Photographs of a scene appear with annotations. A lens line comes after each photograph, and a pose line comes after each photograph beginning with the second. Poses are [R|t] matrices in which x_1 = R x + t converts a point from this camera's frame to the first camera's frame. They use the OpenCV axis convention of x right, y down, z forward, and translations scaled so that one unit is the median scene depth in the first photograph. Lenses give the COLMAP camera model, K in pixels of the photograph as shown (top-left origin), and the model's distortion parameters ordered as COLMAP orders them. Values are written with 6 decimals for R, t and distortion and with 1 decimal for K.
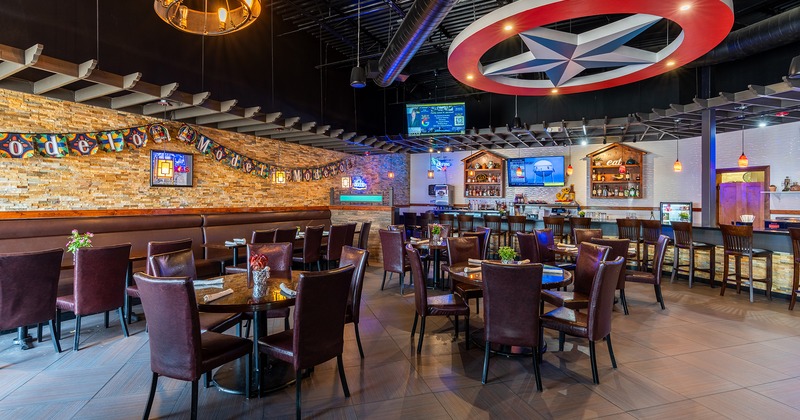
lens RADIAL K [[366.2, 0, 391.8], [0, 366.2, 197.3], [0, 0, 1]] dist [0.000989, 0.000291]
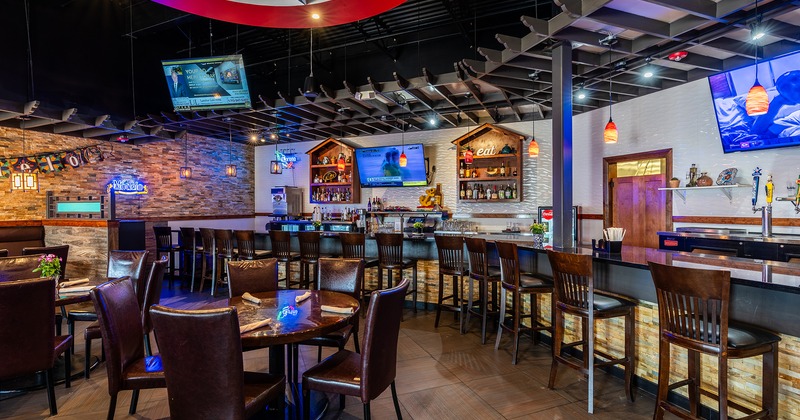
lens RADIAL K [[370.8, 0, 398.4], [0, 370.8, 208.9], [0, 0, 1]] dist [-0.001617, -0.000003]
pose [[0.996387, -0.015443, 0.083515, 0.481008], [0.014375, 0.999807, 0.013376, 0.005911], [-0.083705, -0.012127, 0.996417, 0.374329]]
